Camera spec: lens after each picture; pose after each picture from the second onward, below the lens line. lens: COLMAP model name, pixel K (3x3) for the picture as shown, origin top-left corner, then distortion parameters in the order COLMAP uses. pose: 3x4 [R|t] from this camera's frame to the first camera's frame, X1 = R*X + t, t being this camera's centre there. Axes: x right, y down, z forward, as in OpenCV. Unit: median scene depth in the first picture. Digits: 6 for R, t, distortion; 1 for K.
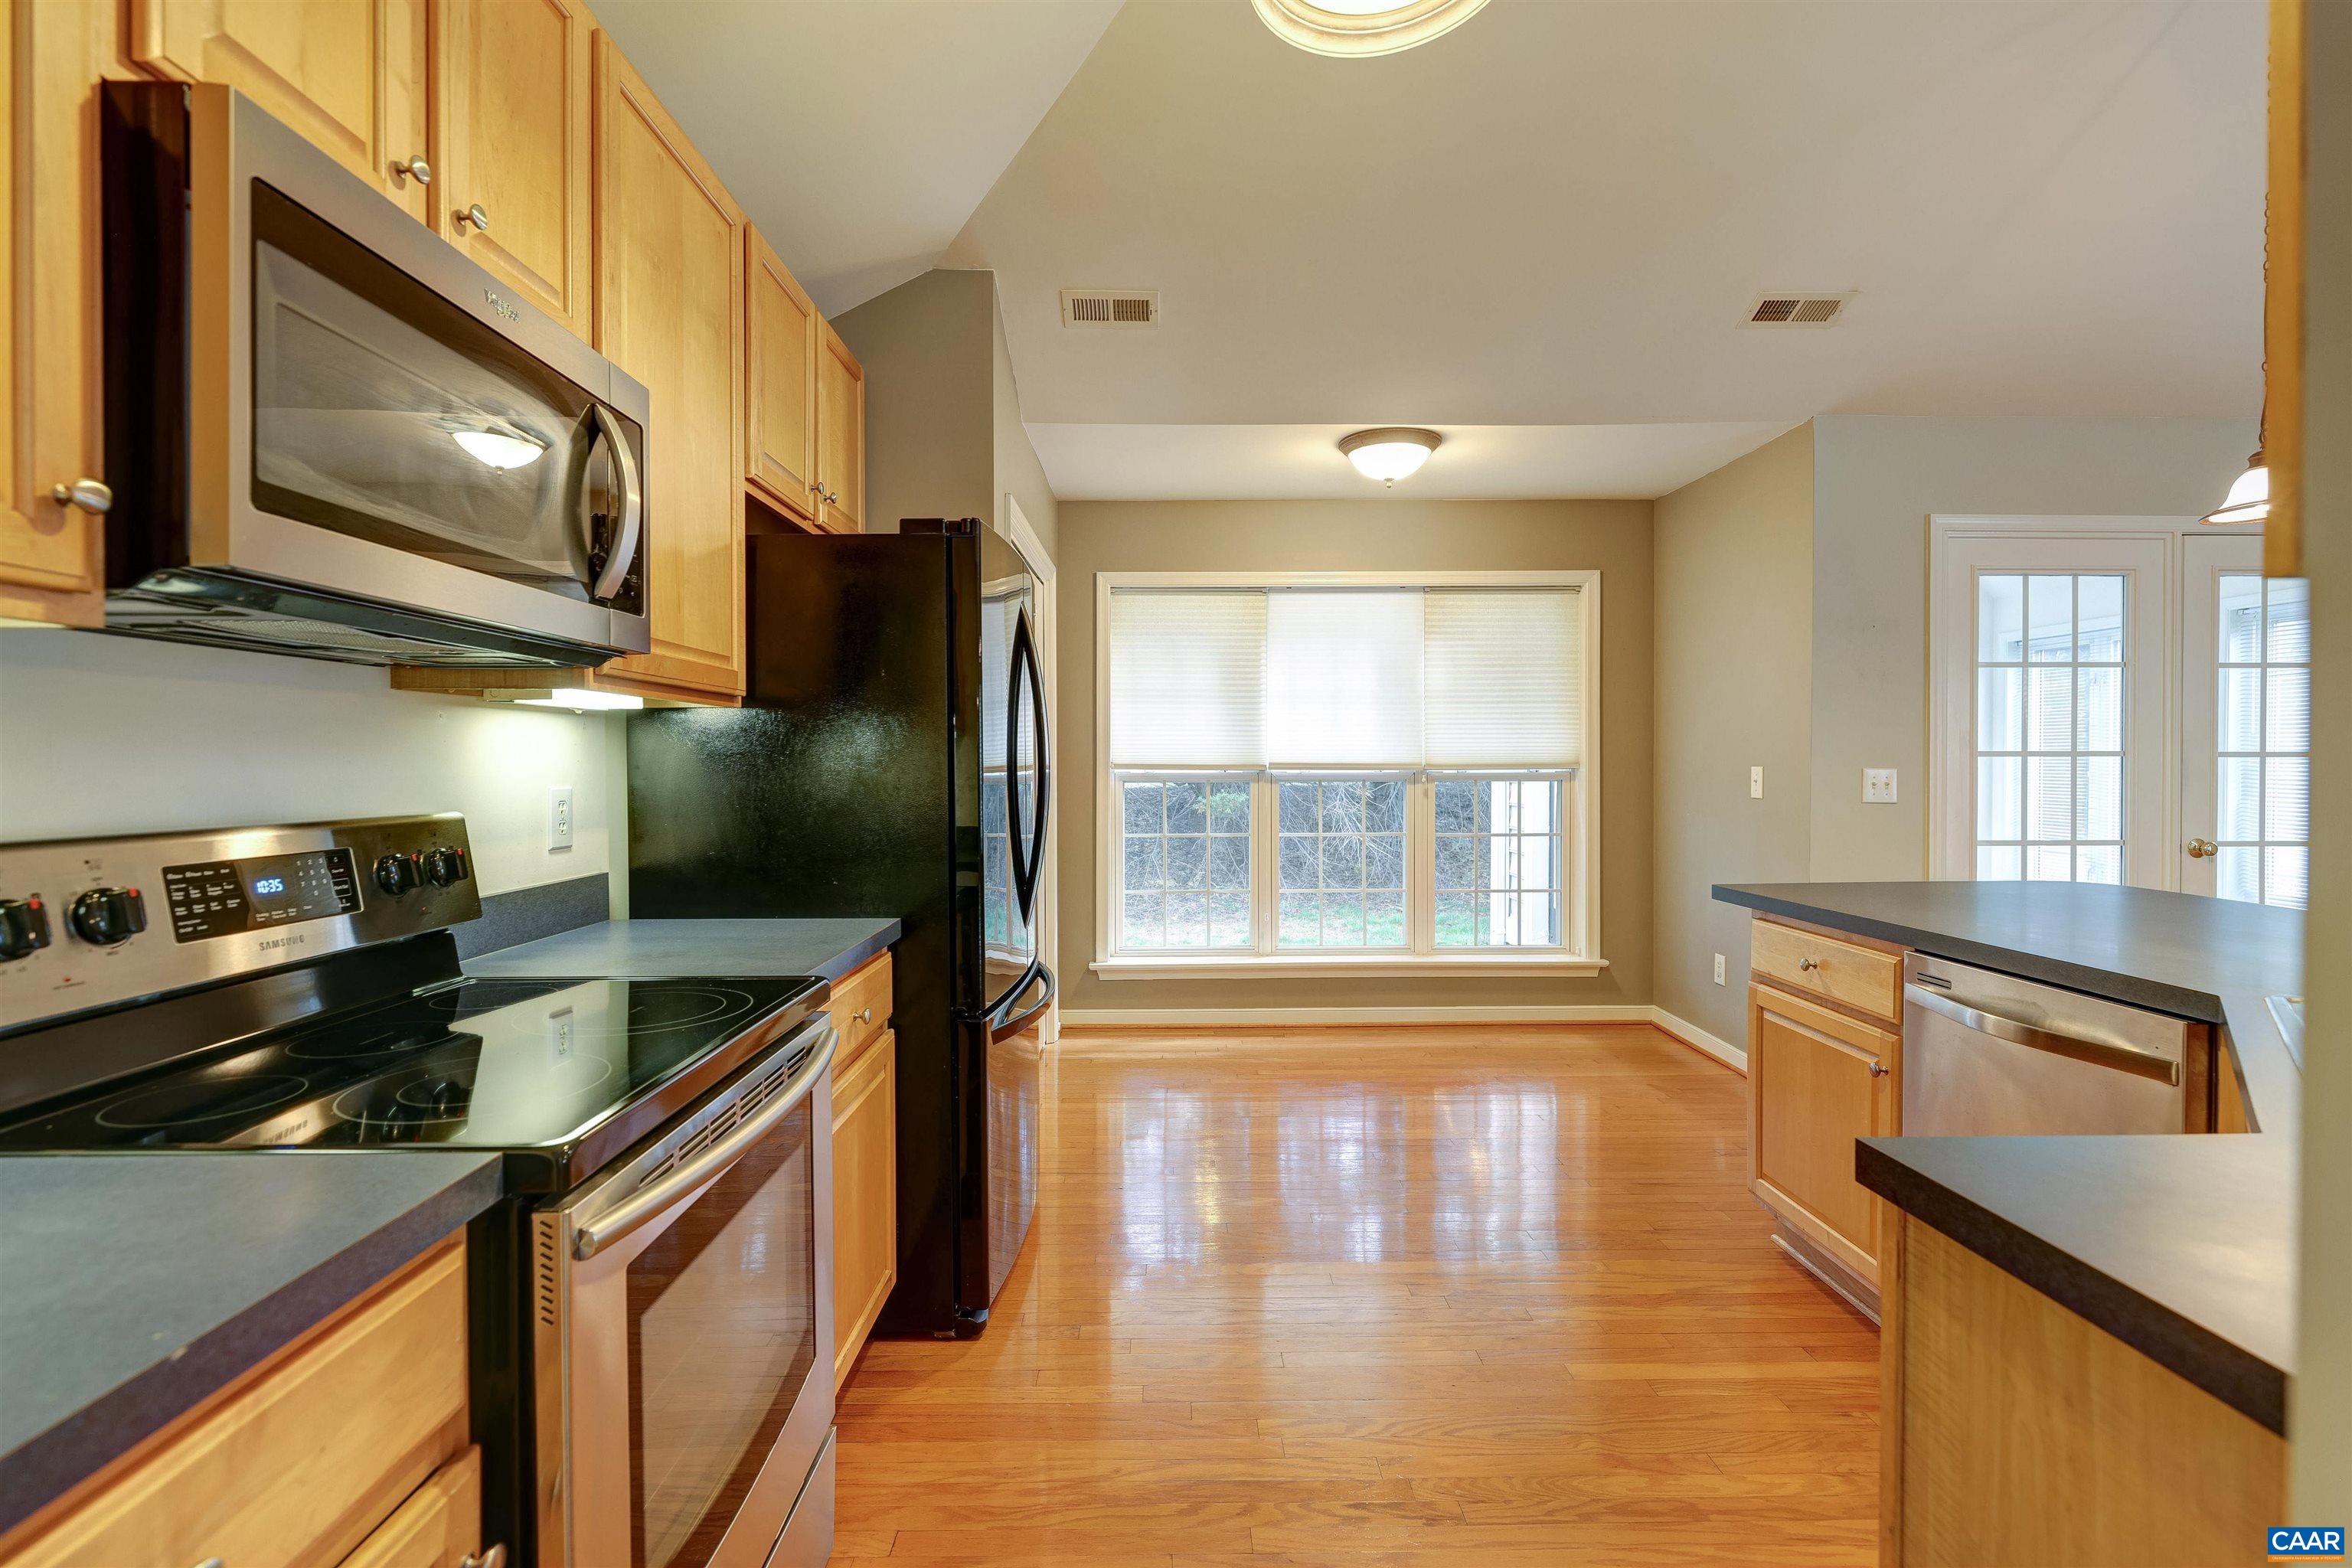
lens RADIAL K [[1077.8, 0, 1167.1], [0, 1077.8, 771.1], [0, 0, 1]] dist [-0.000008, -0.000096]
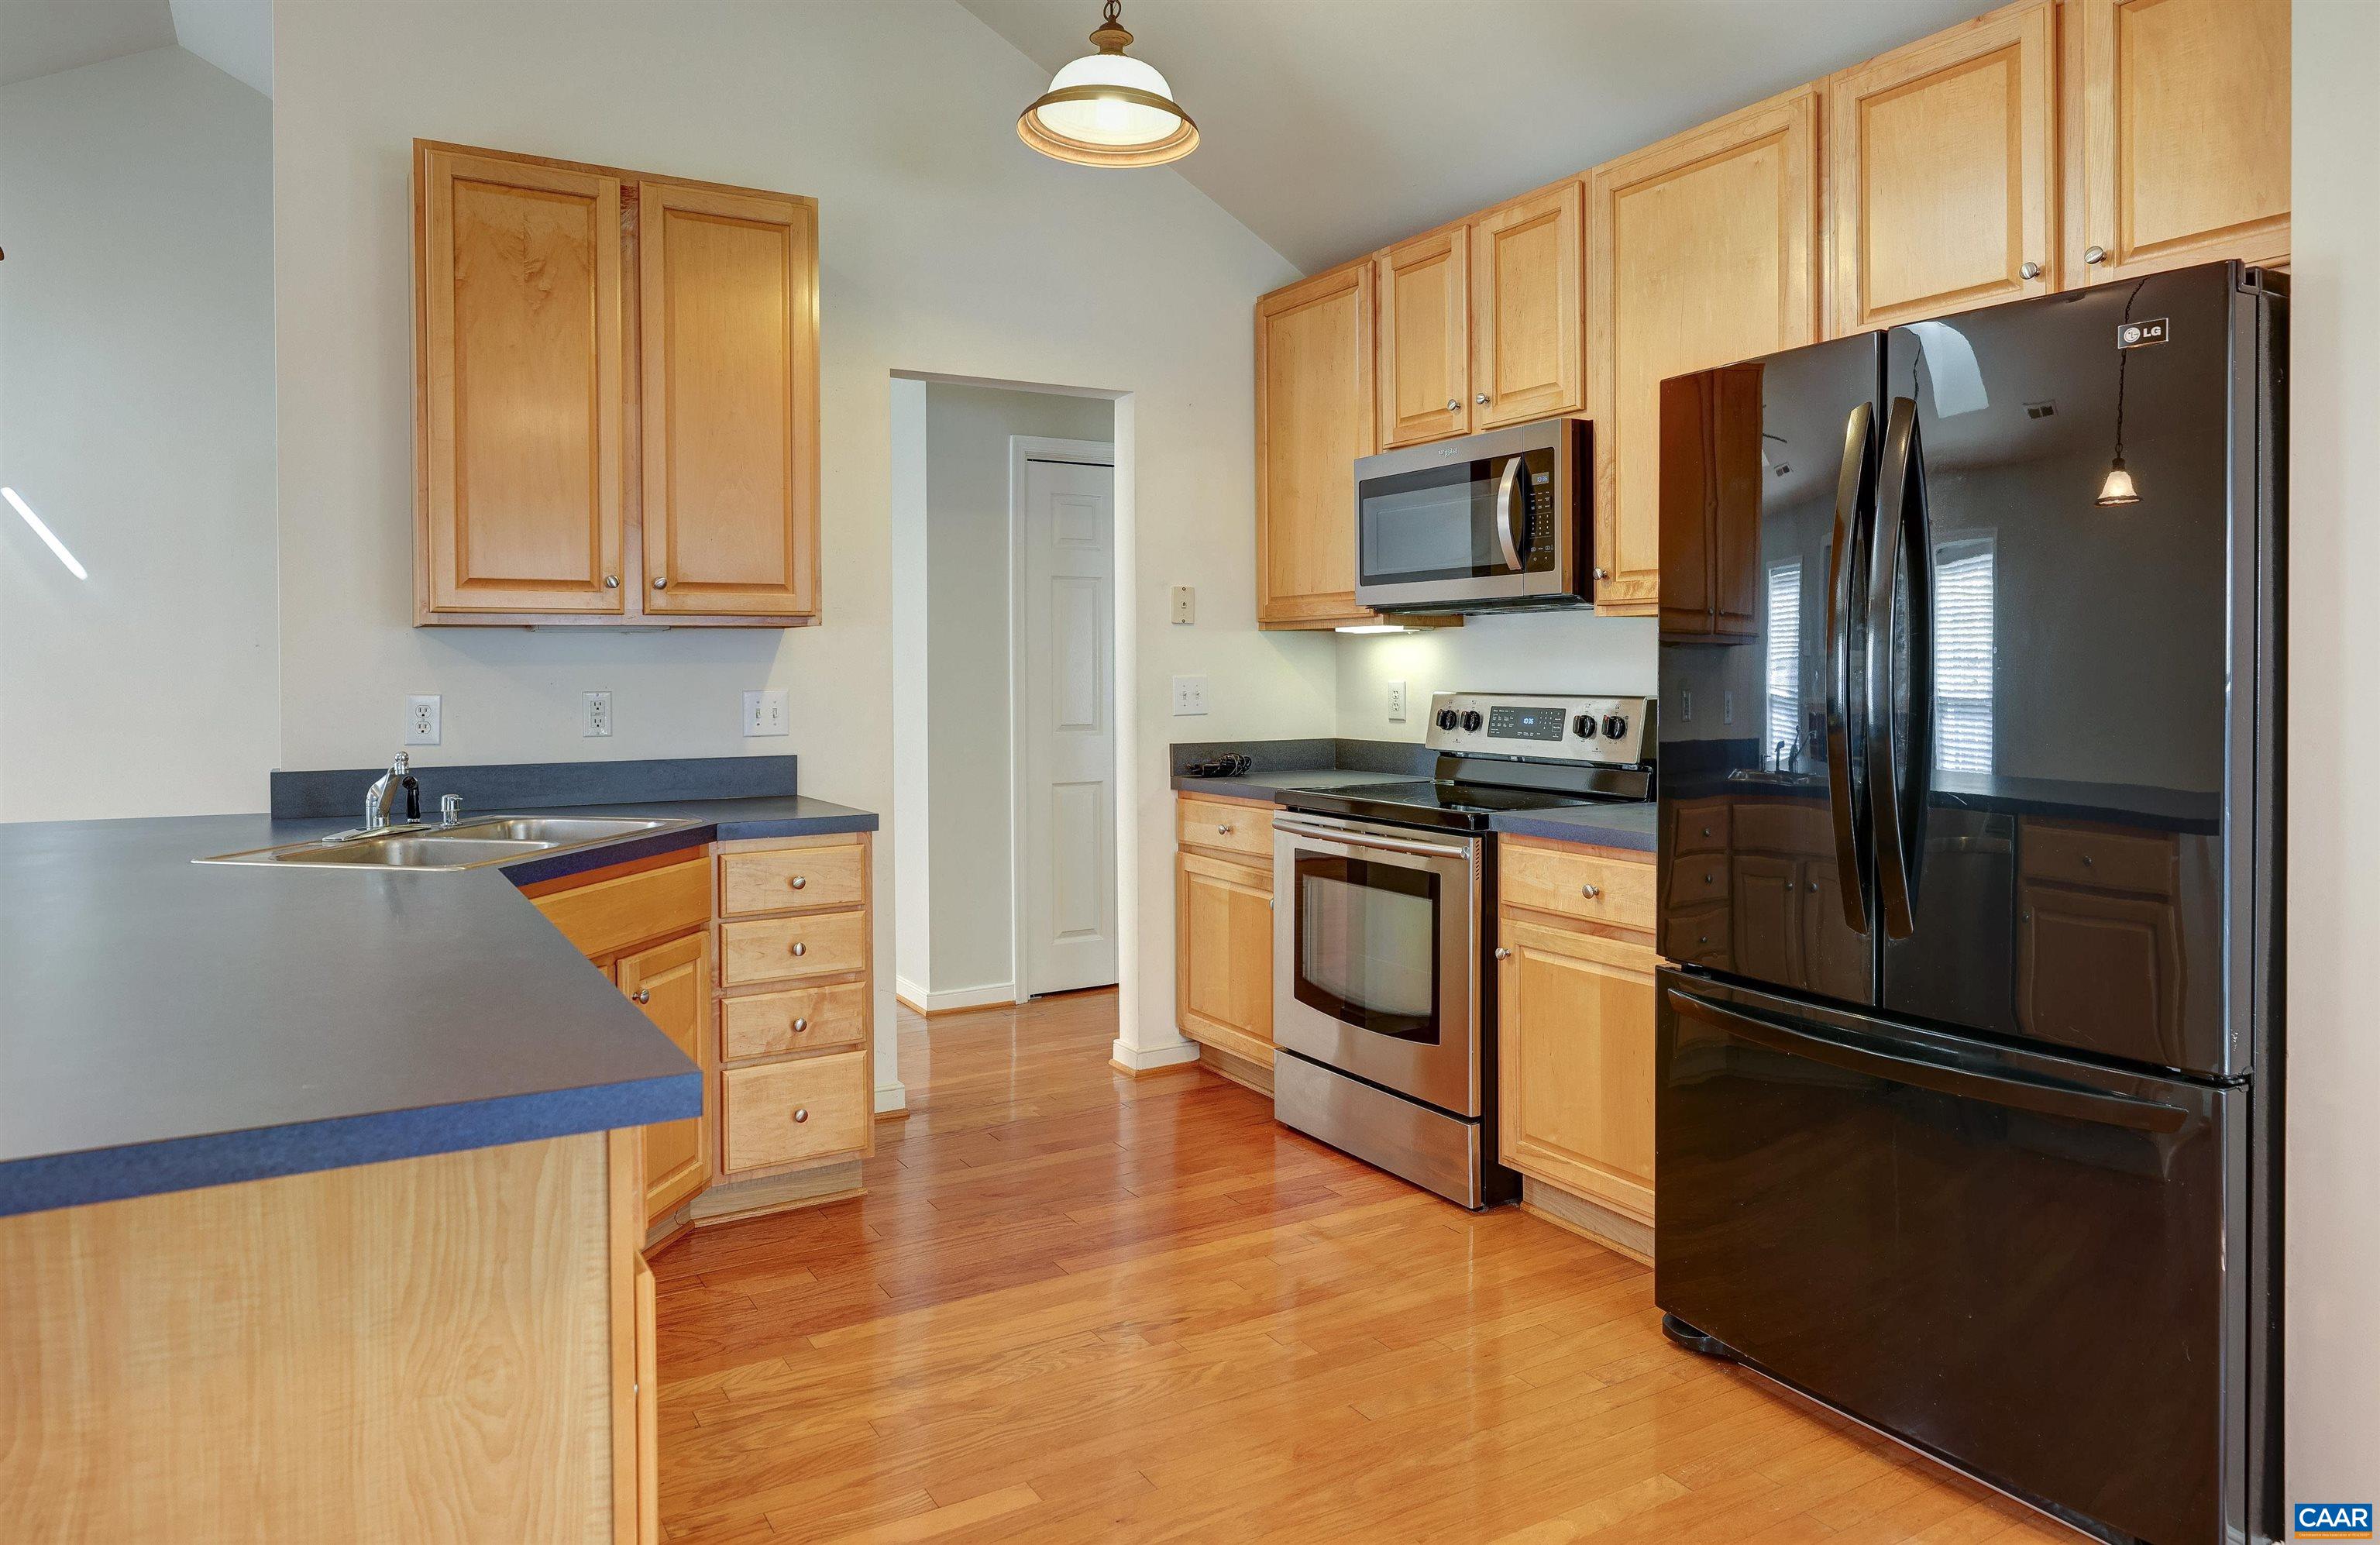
lens RADIAL K [[1434.7, 0, 1097.8], [0, 1434.7, 677.6], [0, 0, 1]] dist [0.001686, -0.000402]
pose [[-0.883478, 0.009609, -0.468375, 0.751592], [0.002609, 0.999875, 0.015591, -0.017864], [0.468466, 0.012552, -0.883392, 1.795857]]
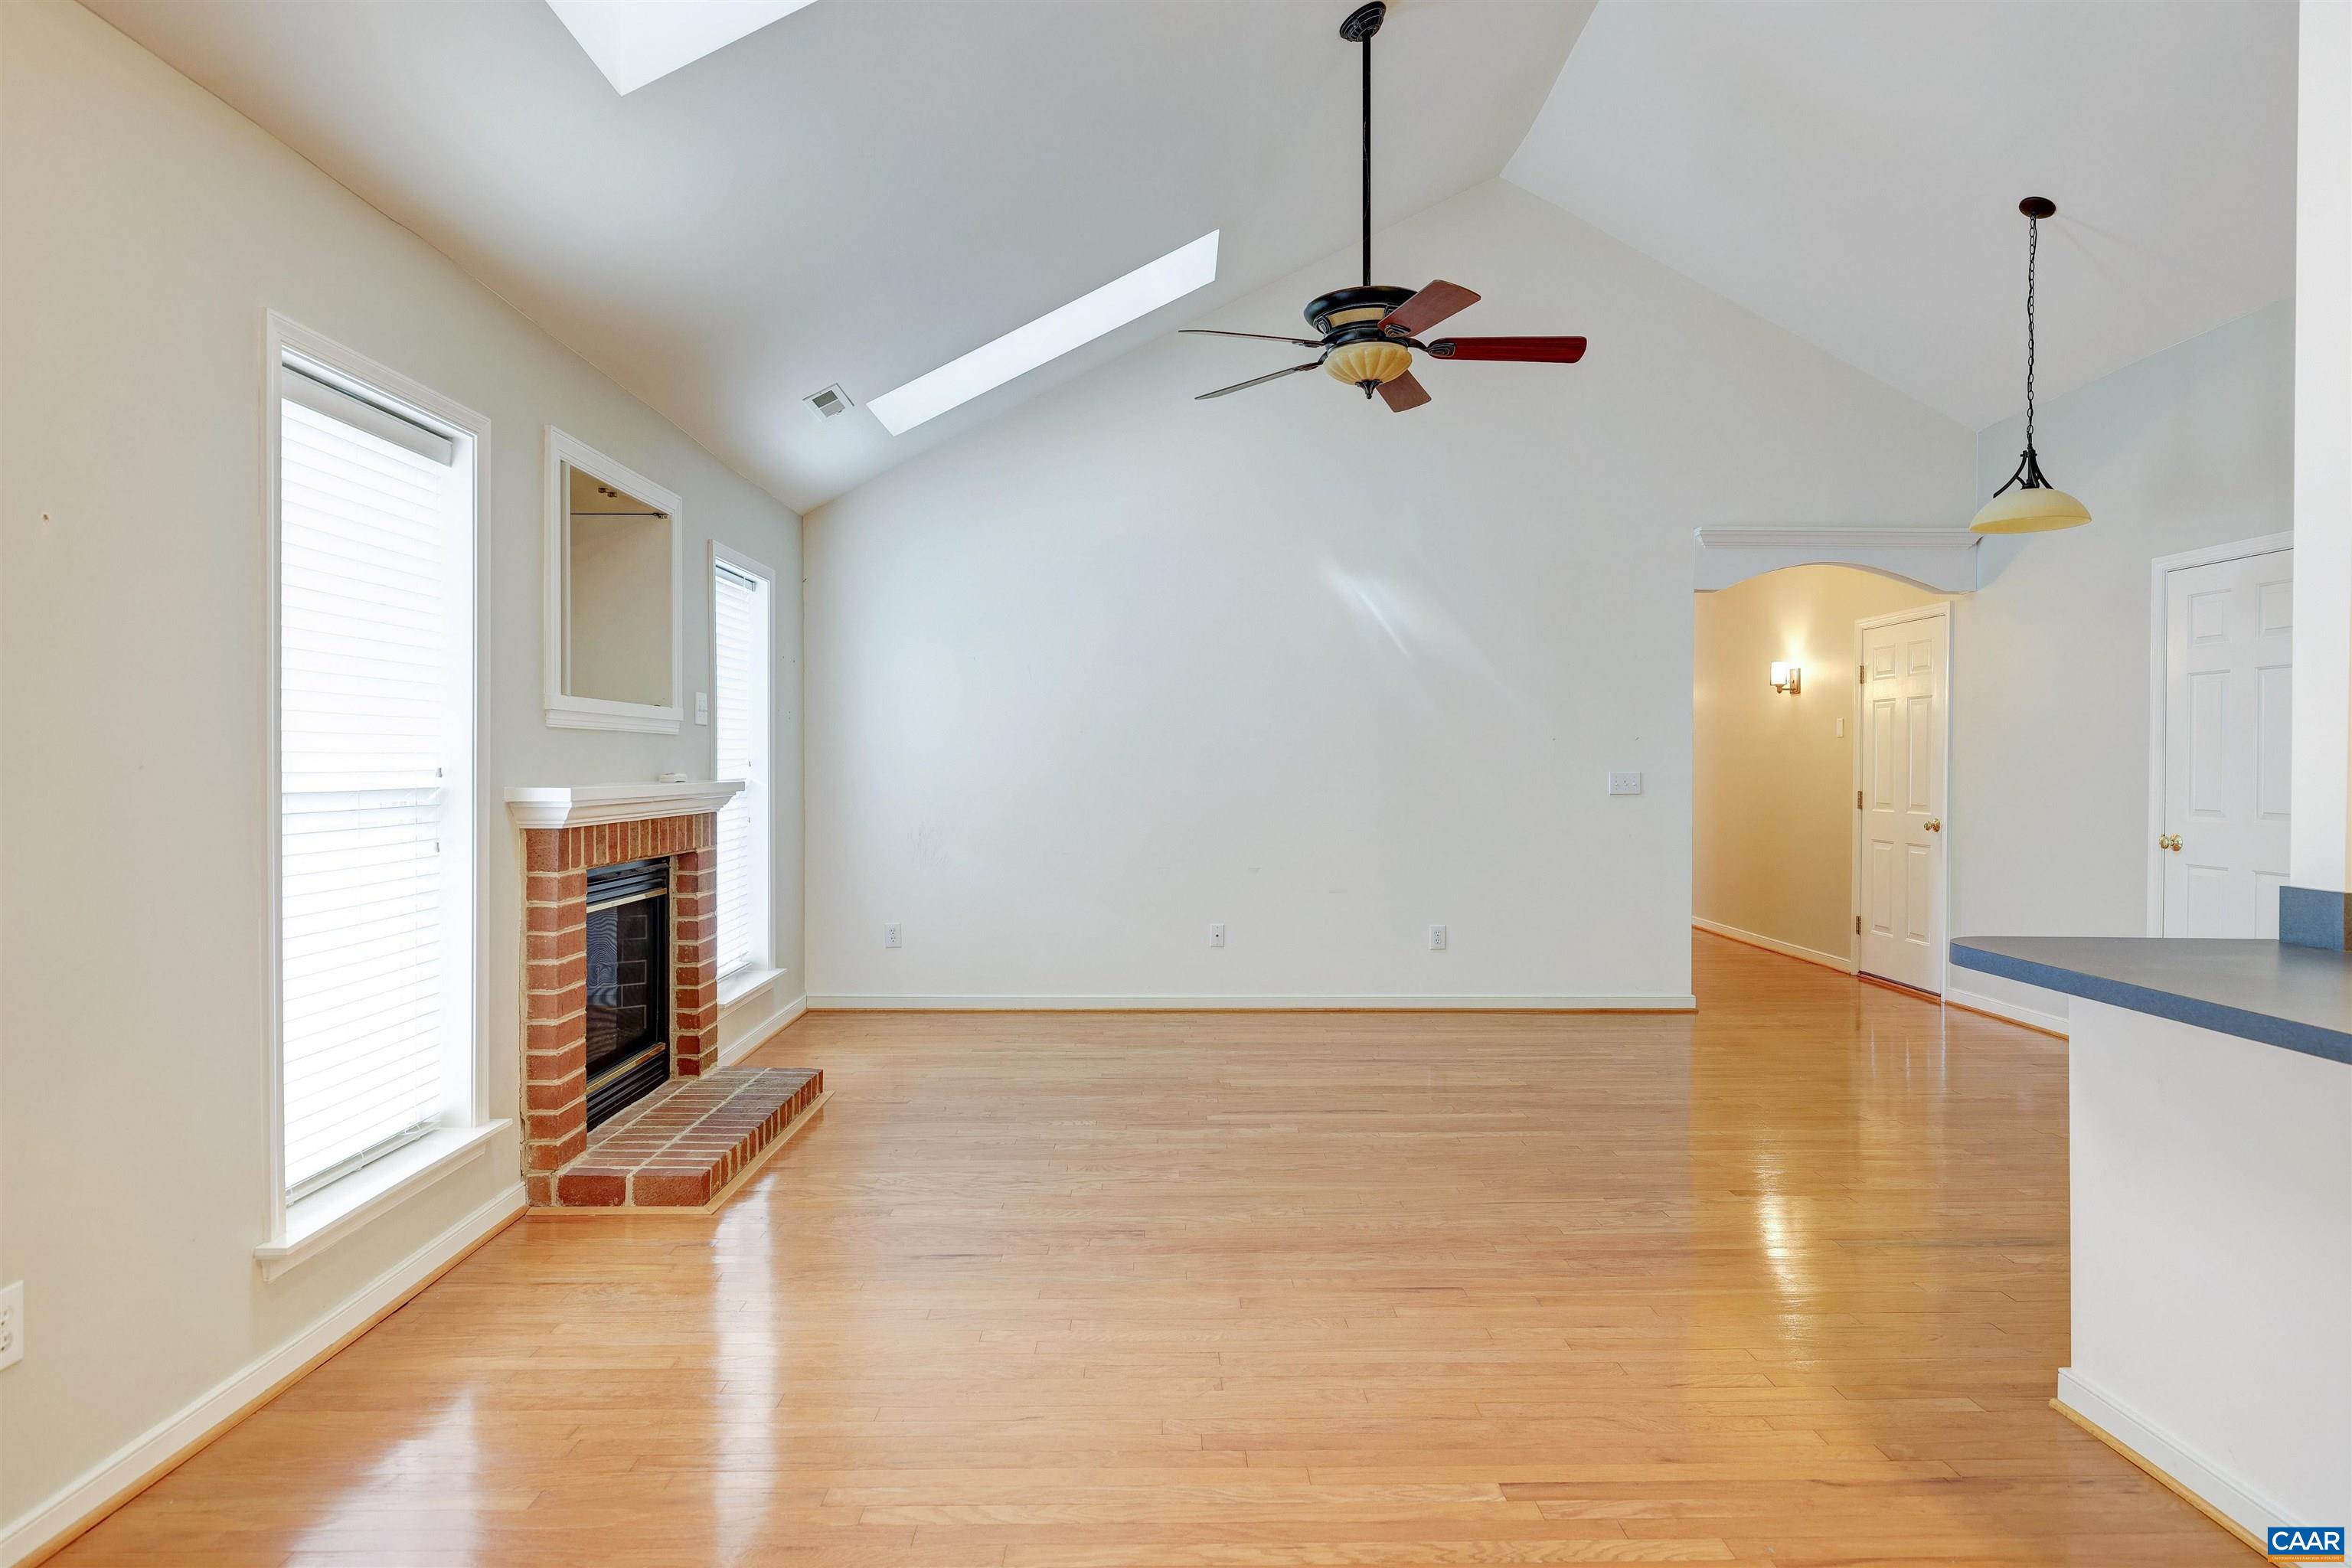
lens RADIAL K [[1312.5, 0, 1179.6], [0, 1312.5, 773.8], [0, 0, 1]] dist [0.000580, -0.000623]
pose [[-0.999910, -0.003044, -0.013082, 1.744802], [-0.003261, 0.999858, 0.016548, -0.012122], [0.013030, 0.016589, -0.999777, 1.190693]]
